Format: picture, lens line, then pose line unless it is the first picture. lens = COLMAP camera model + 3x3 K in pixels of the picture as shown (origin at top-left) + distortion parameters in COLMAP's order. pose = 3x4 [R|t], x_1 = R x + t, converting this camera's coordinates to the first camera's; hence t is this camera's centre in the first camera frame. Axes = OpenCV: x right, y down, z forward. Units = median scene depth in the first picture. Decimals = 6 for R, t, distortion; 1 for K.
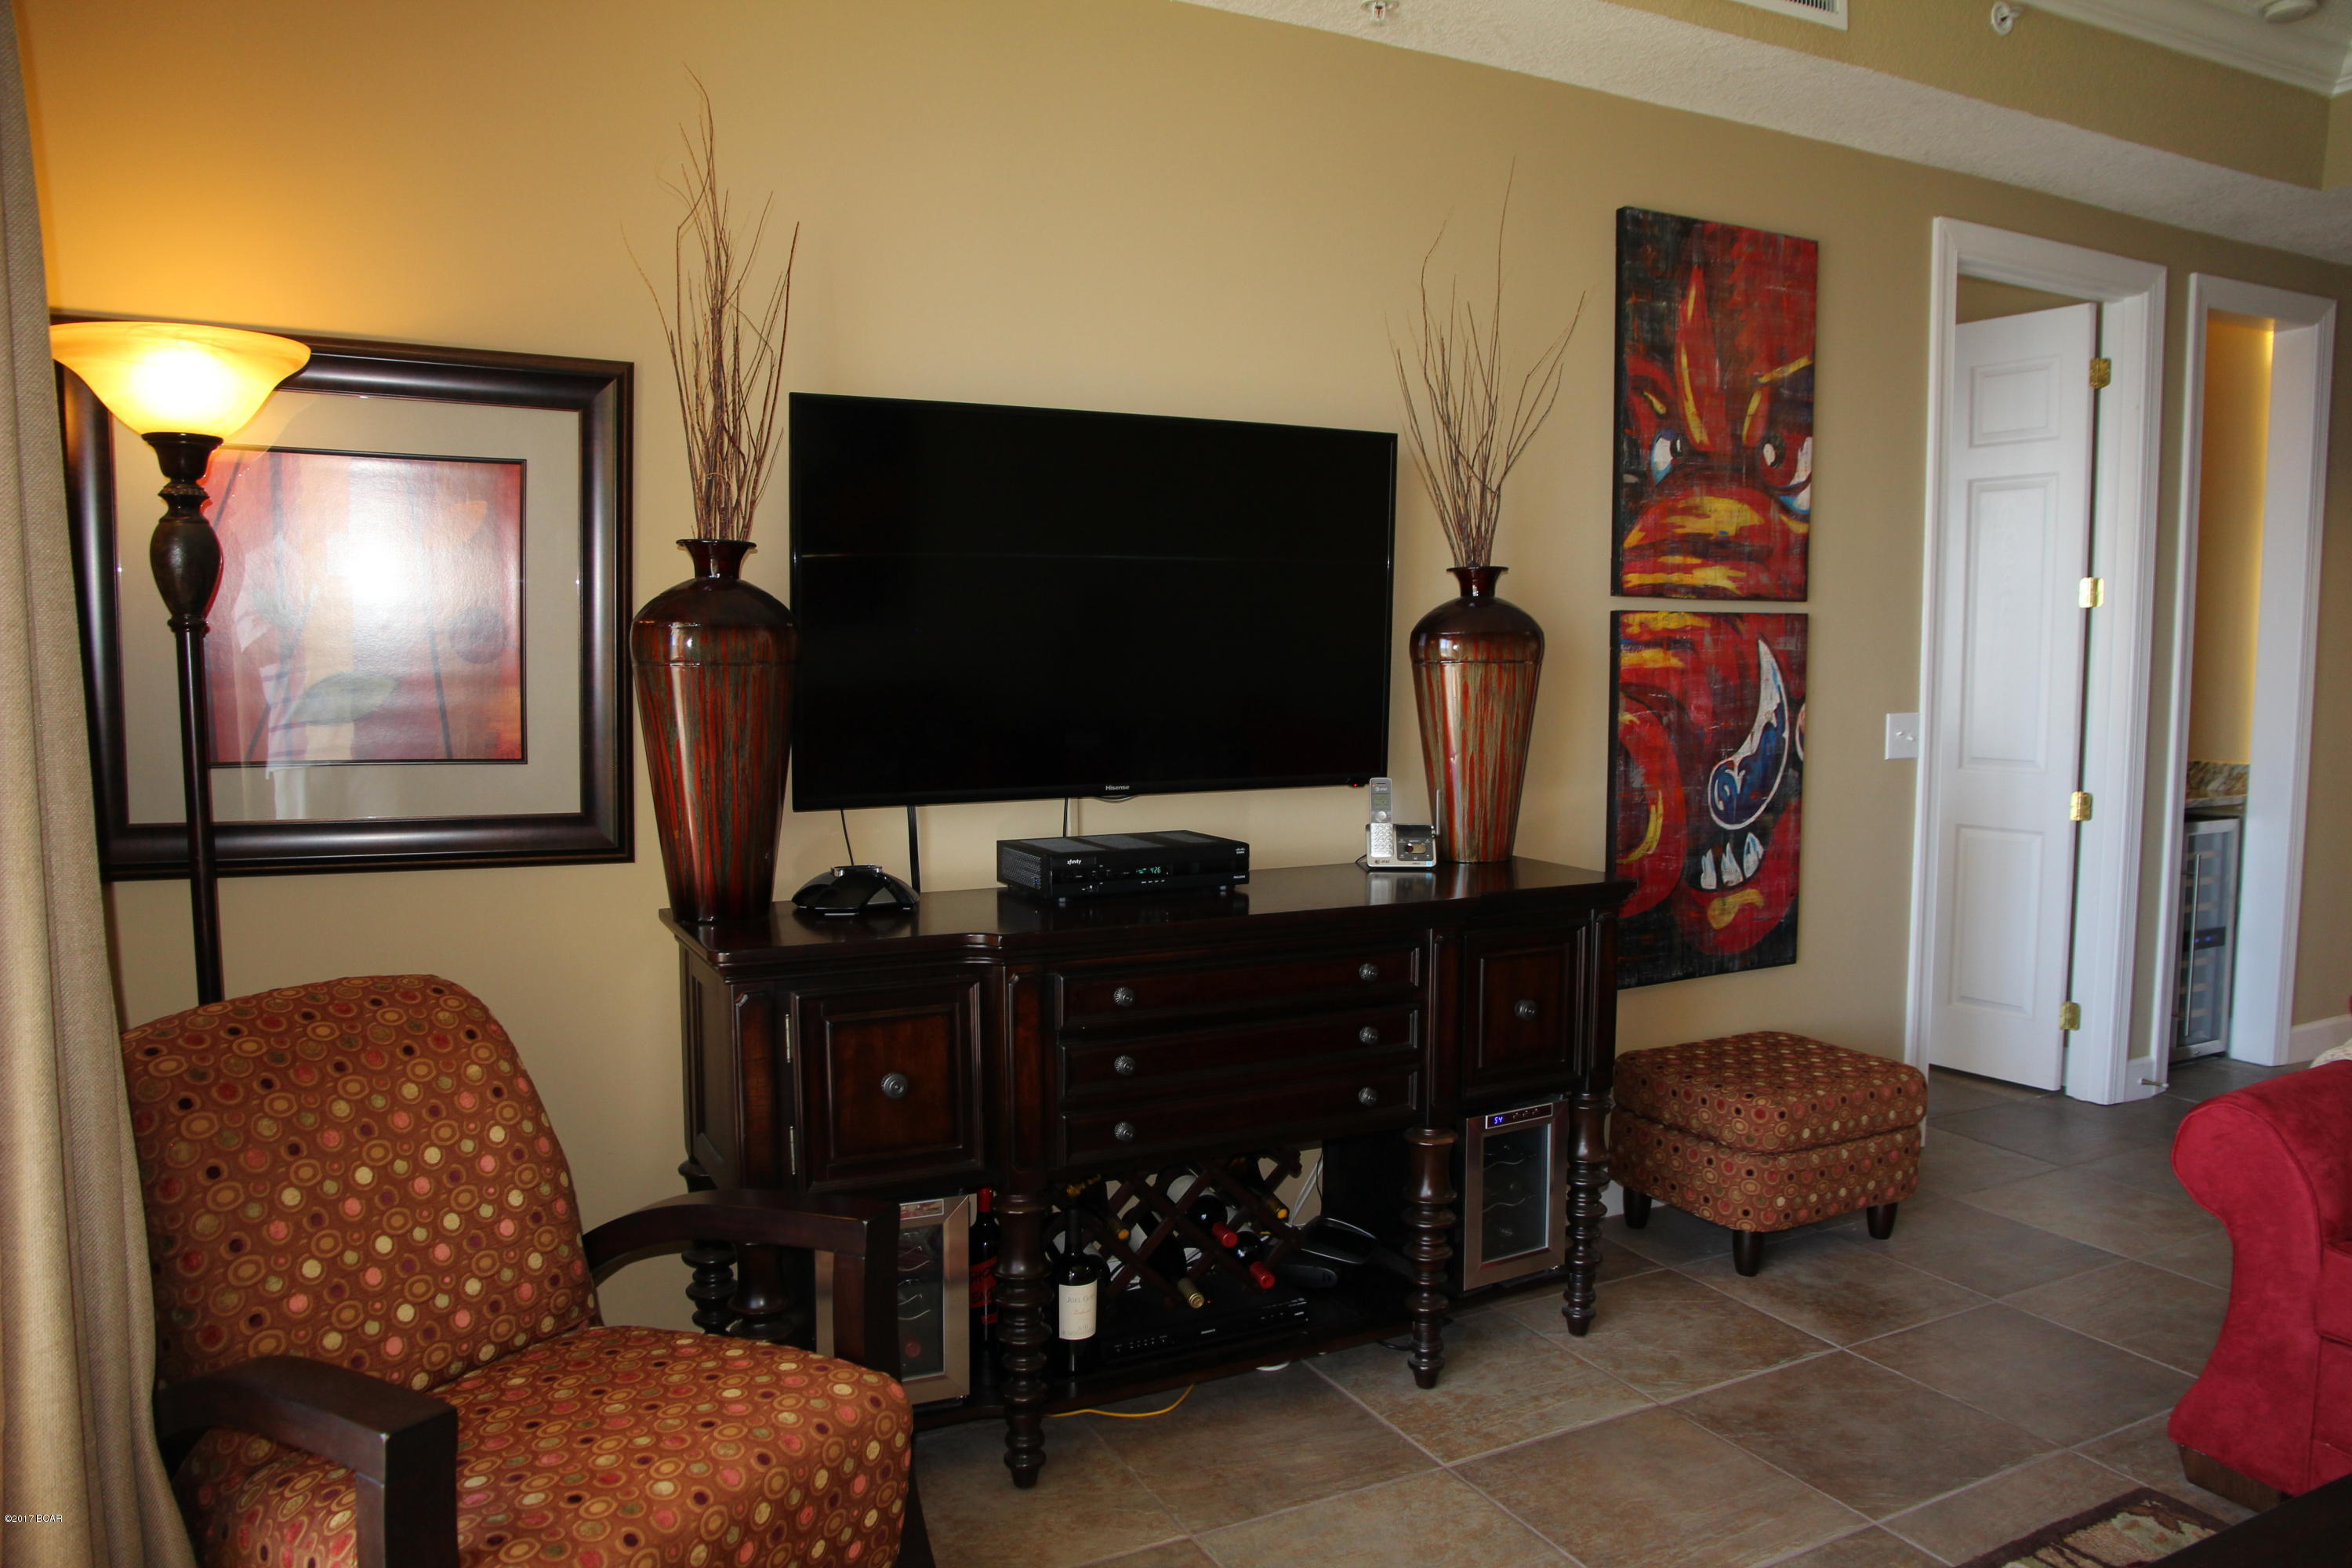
lens RADIAL K [[1684.2, 0, 1176.0], [0, 1684.2, 784.0], [0, 0, 1]] dist [-0.110580, 0.126447]
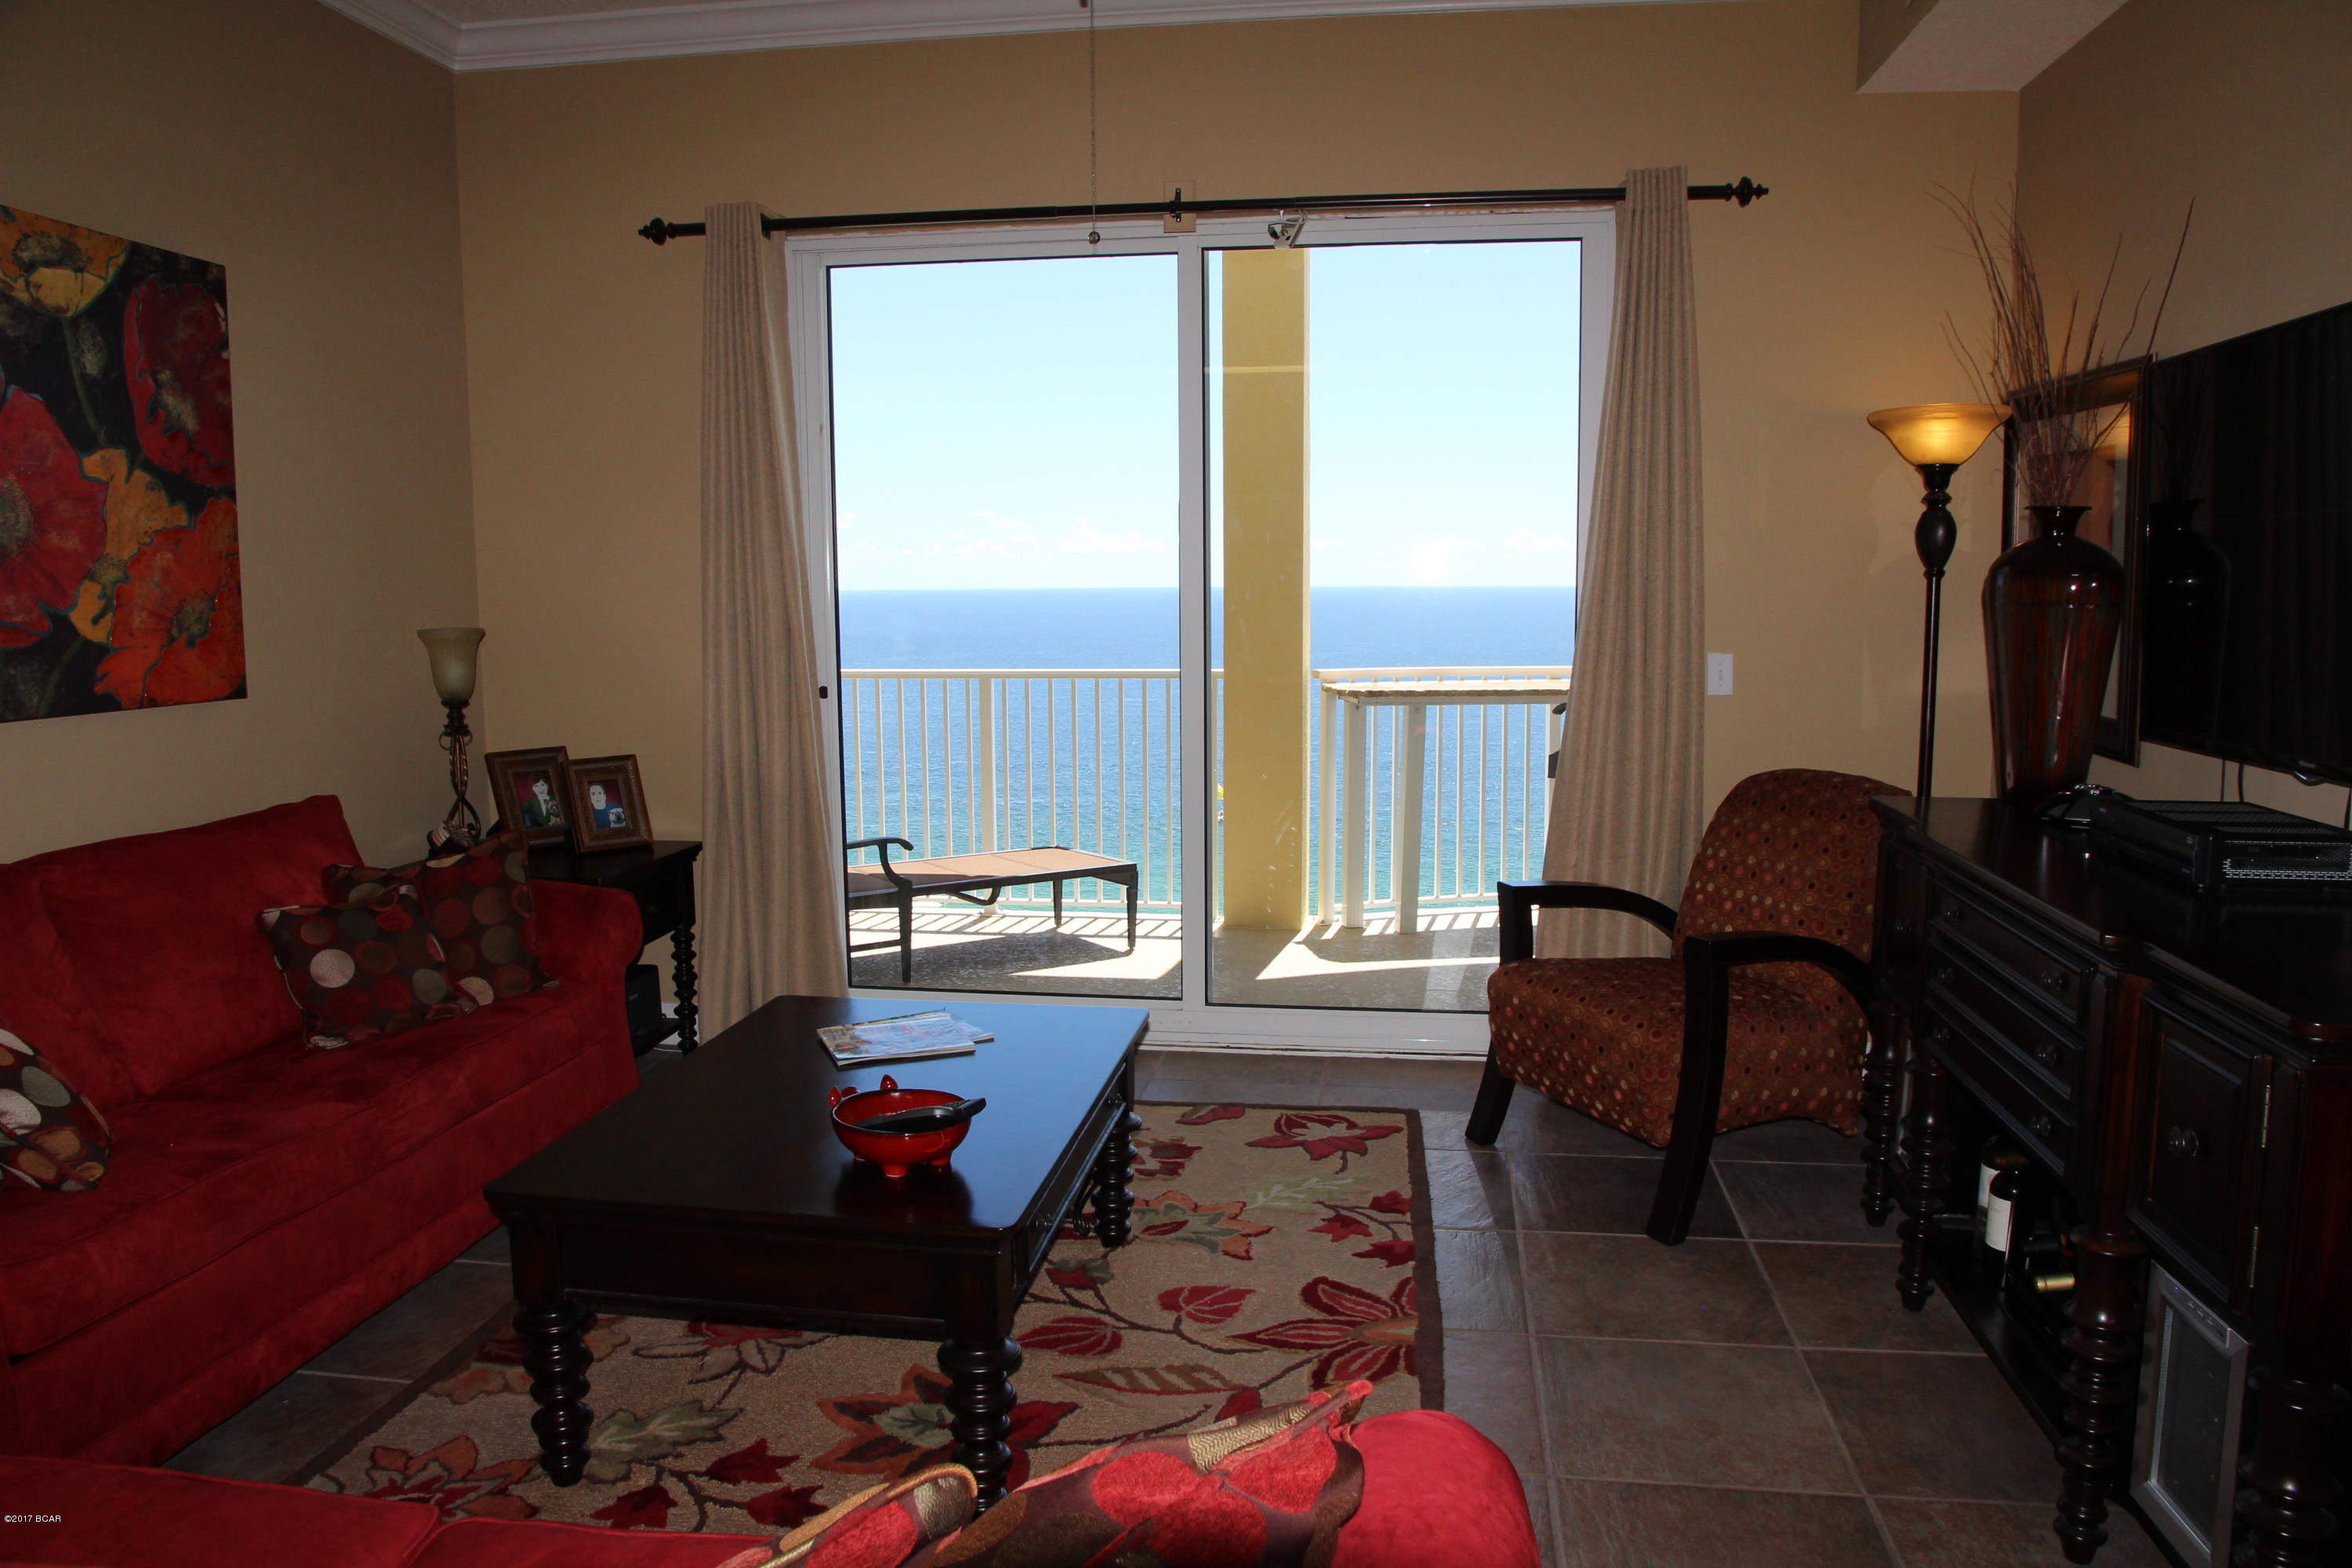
lens RADIAL K [[1684.2, 0, 1176.0], [0, 1684.2, 784.0], [0, 0, 1]] dist [-0.110580, 0.126447]
pose [[-0.561242, 0.109161, -0.820421, 1.180174], [-0.073207, 0.980831, 0.180585, -0.124454], [0.824408, 0.161413, -0.542493, 1.212047]]
